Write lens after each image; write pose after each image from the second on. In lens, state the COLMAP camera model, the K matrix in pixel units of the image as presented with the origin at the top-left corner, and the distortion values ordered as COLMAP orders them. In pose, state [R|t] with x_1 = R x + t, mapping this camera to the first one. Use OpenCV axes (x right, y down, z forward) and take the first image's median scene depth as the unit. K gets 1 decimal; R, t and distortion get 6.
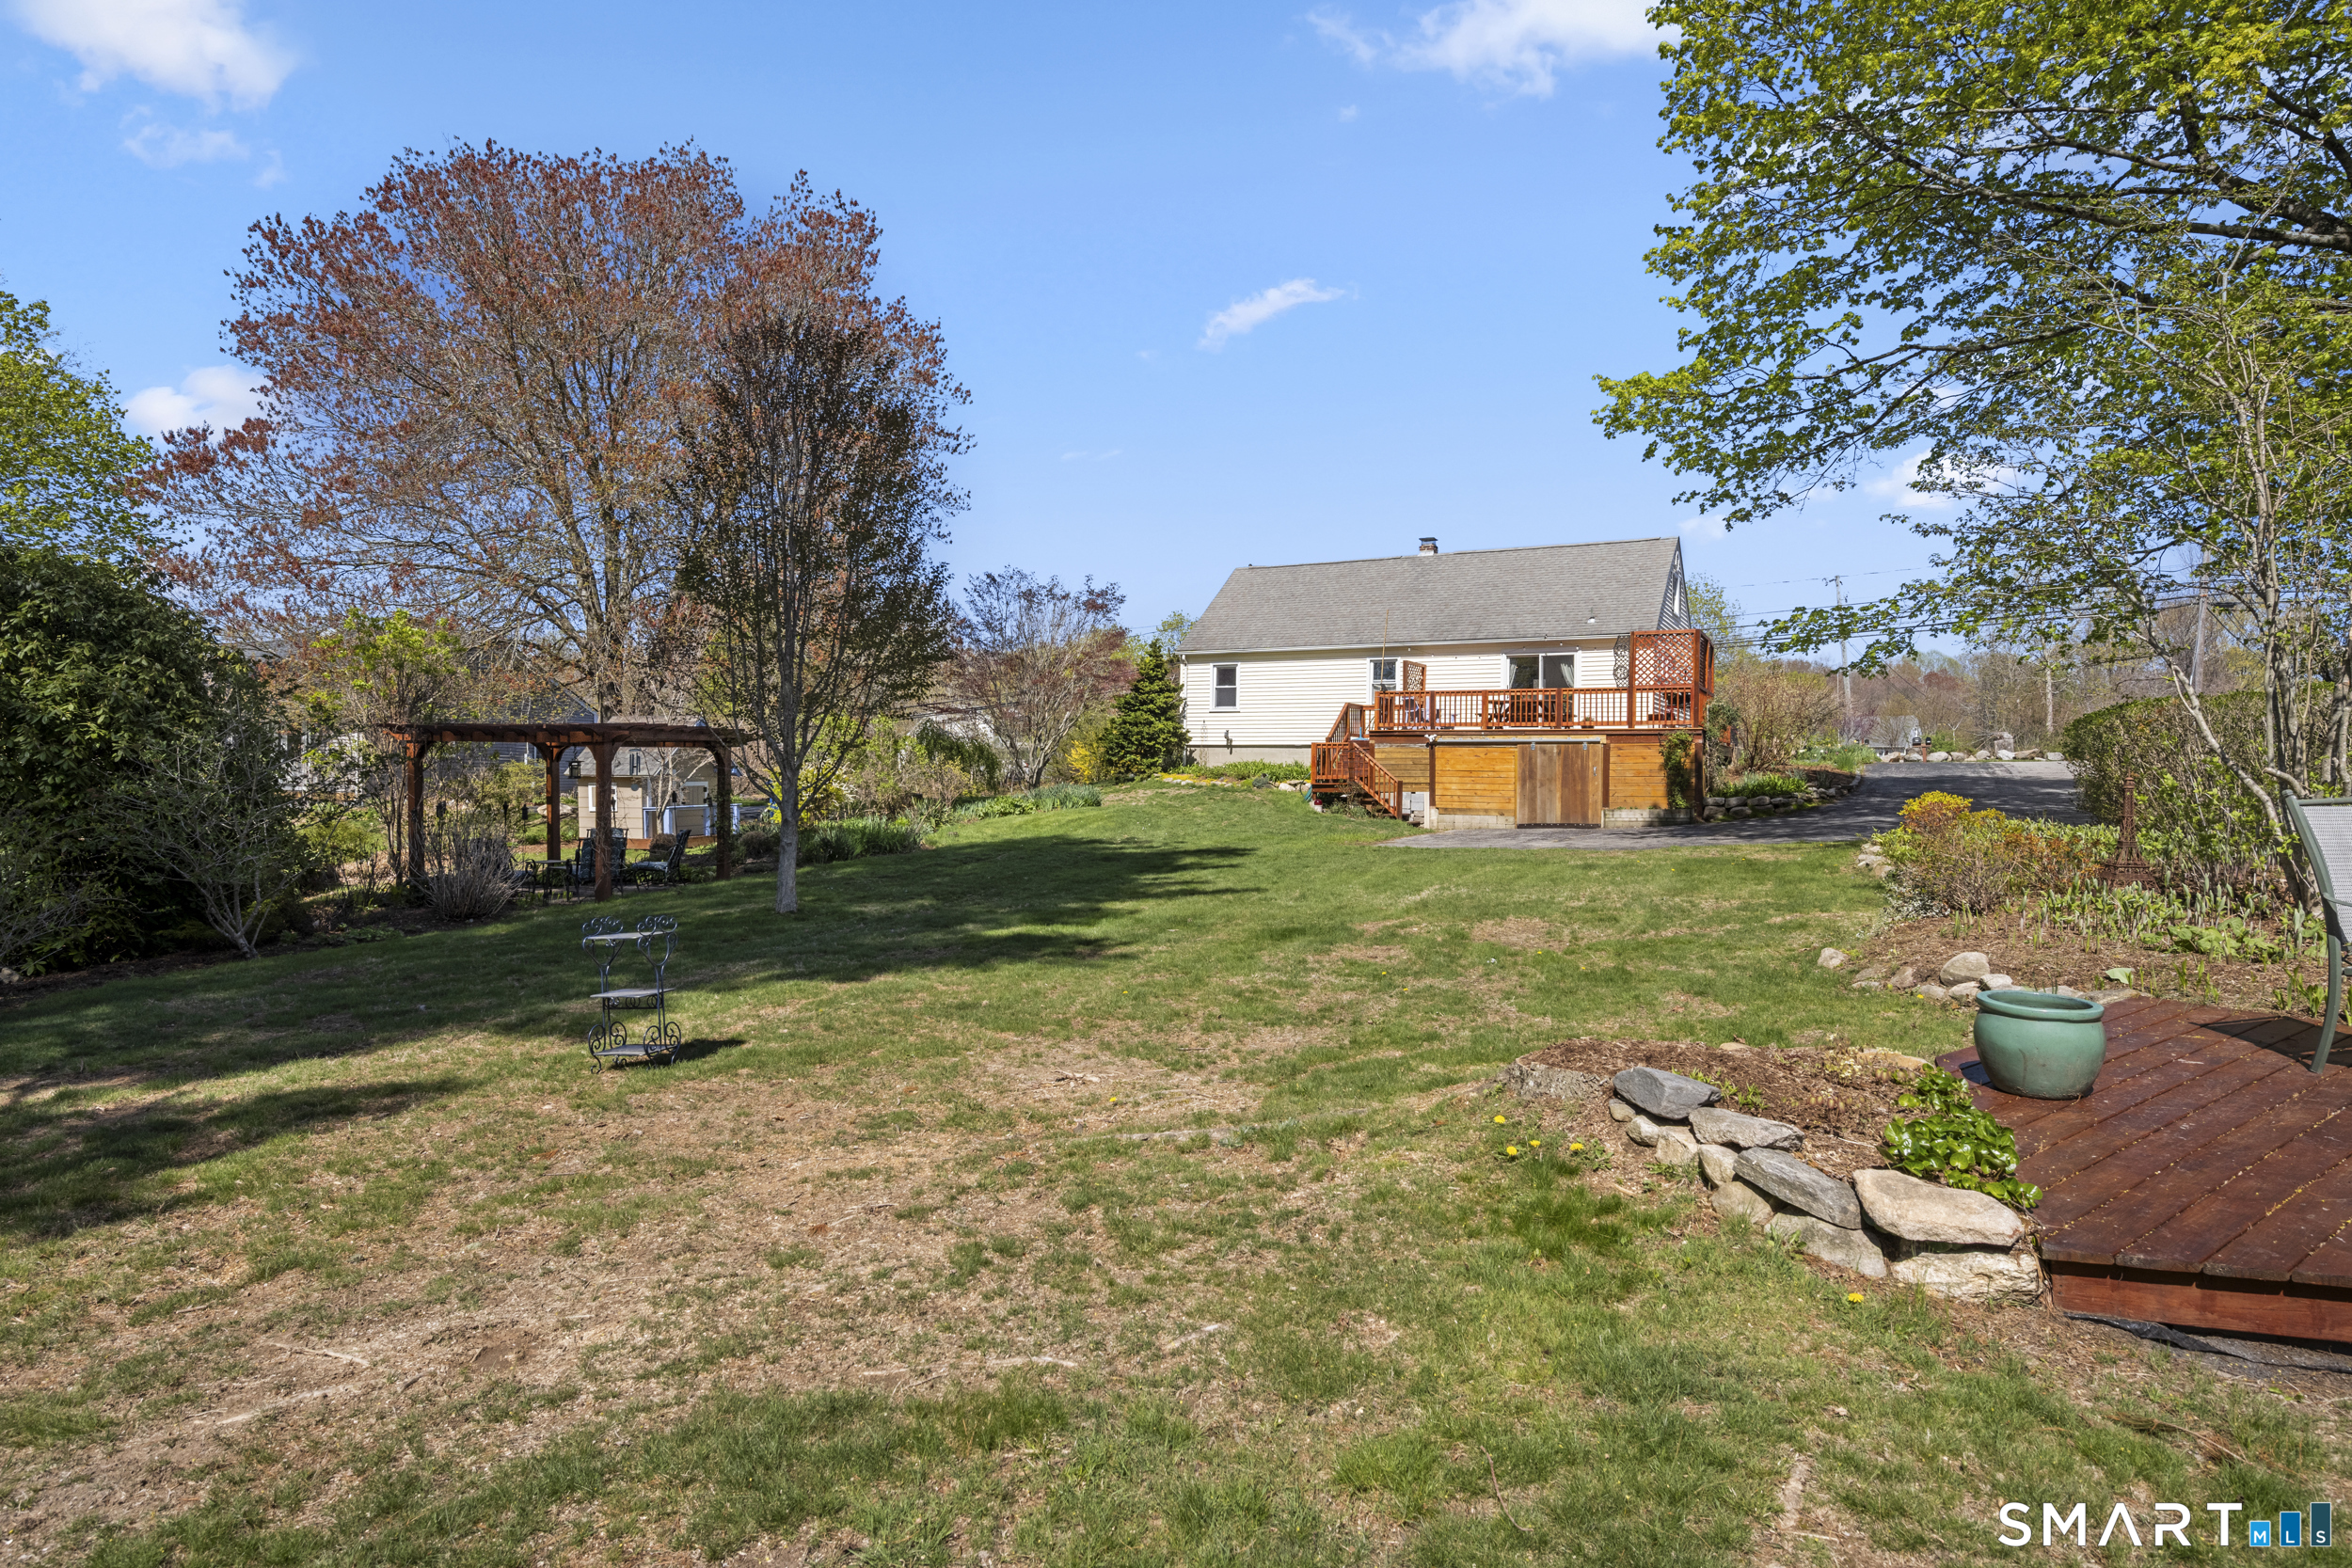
lens RADIAL K [[1323.1, 0, 1176.2], [0, 1323.1, 777.4], [0, 0, 1]] dist [-0.006523, 0.001424]
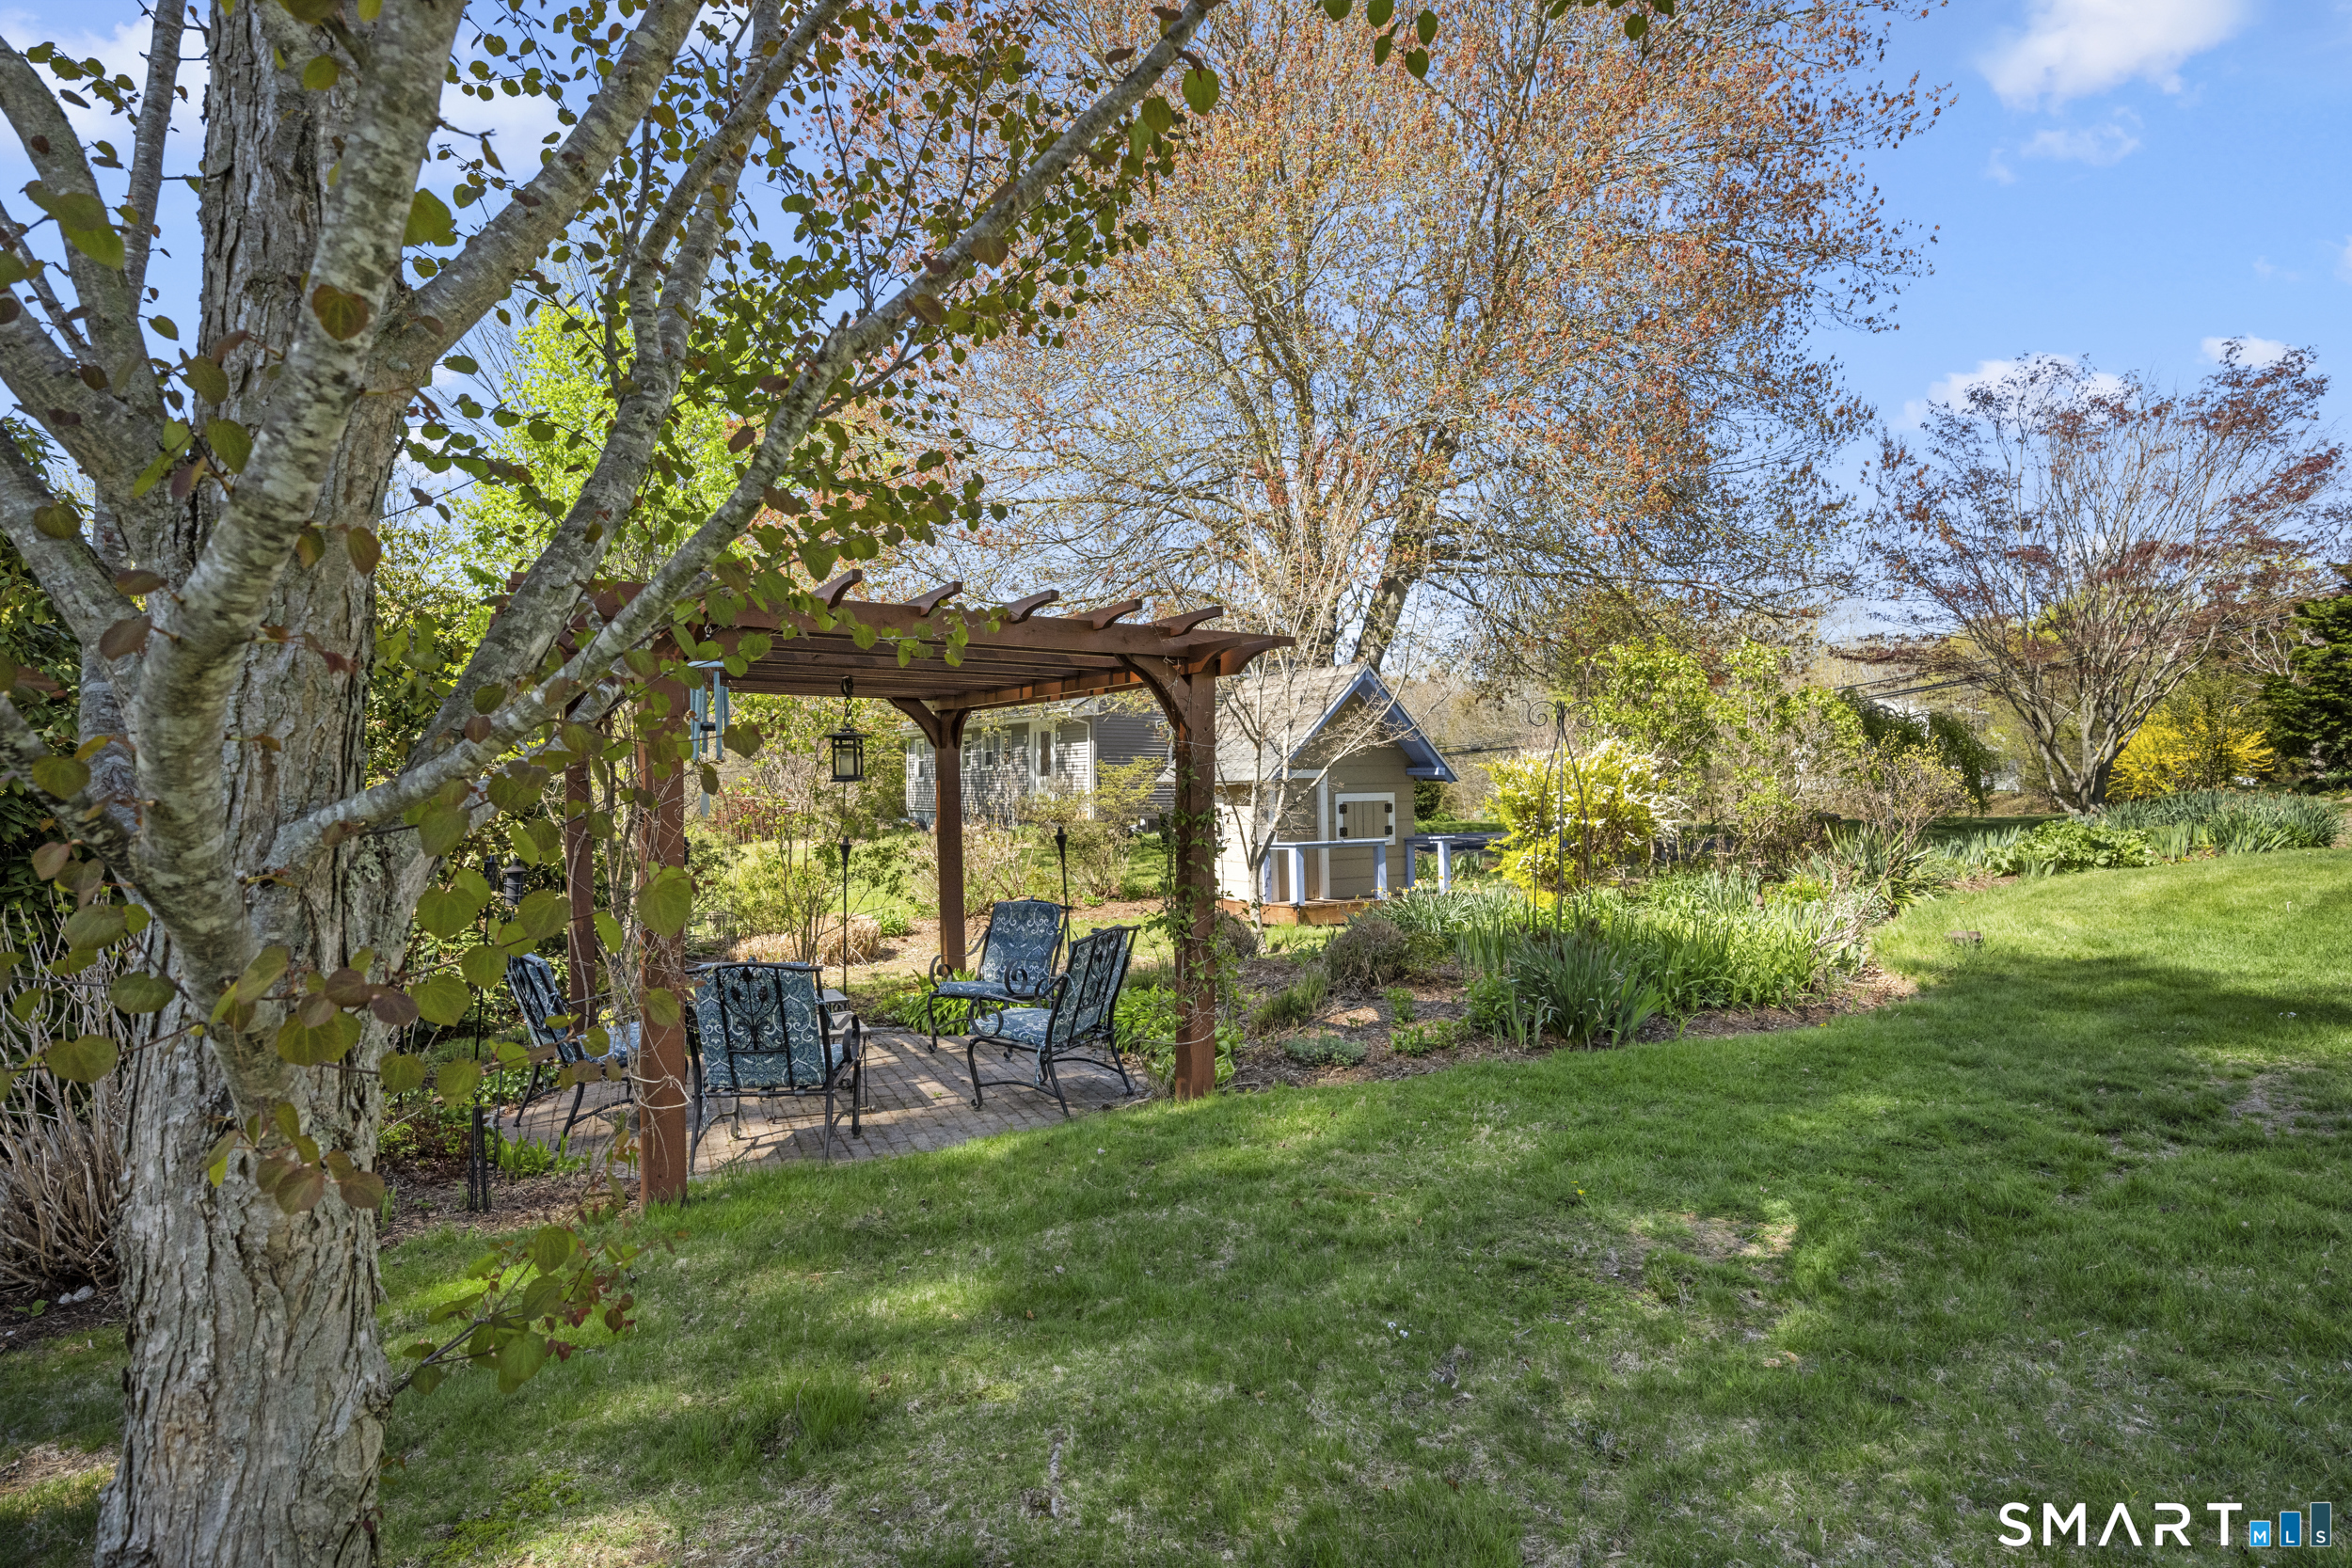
lens RADIAL K [[1288.2, 0, 1176.7], [0, 1288.2, 790.7], [0, 0, 1]] dist [0.000953, -0.003130]
pose [[0.782161, -0.014886, -0.622899, -0.078120], [0.009591, 0.999884, -0.011852, 0.005830], [0.623003, 0.003296, 0.782213, 0.424635]]
